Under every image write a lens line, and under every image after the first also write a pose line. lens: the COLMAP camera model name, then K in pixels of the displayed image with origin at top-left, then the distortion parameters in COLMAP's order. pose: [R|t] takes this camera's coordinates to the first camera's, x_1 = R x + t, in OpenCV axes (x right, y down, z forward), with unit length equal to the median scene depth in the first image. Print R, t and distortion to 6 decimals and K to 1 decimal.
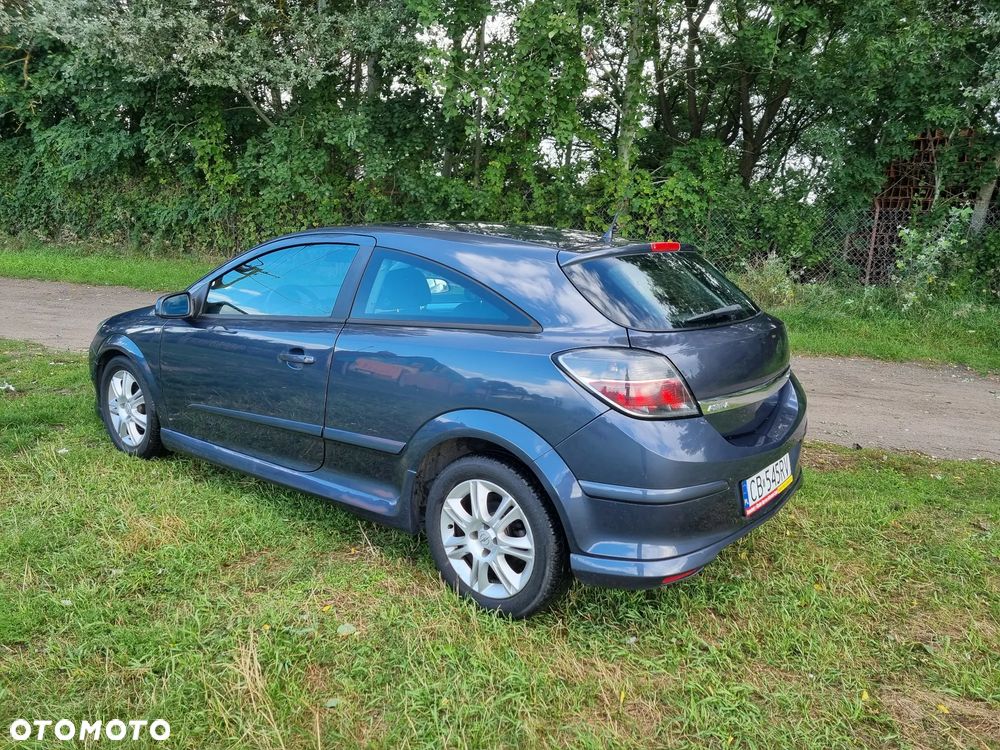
lens RADIAL K [[756.8, 0, 483.5], [0, 756.8, 359.5], [0, 0, 1]] dist [0.060999, -0.043490]
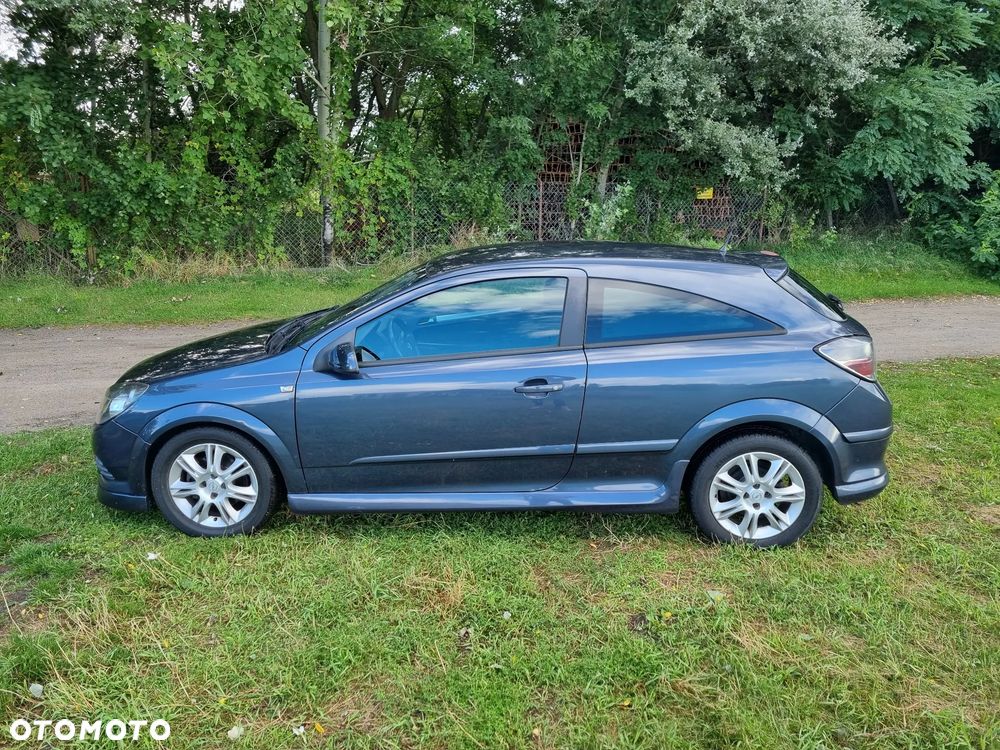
lens RADIAL K [[756.8, 0, 483.5], [0, 756.8, 359.5], [0, 0, 1]] dist [0.060999, -0.043490]
pose [[0.811541, -0.170384, 0.558900, -0.904292], [0.138829, 0.985374, 0.098813, -0.159652], [-0.567562, -0.002599, 0.823326, 0.159616]]
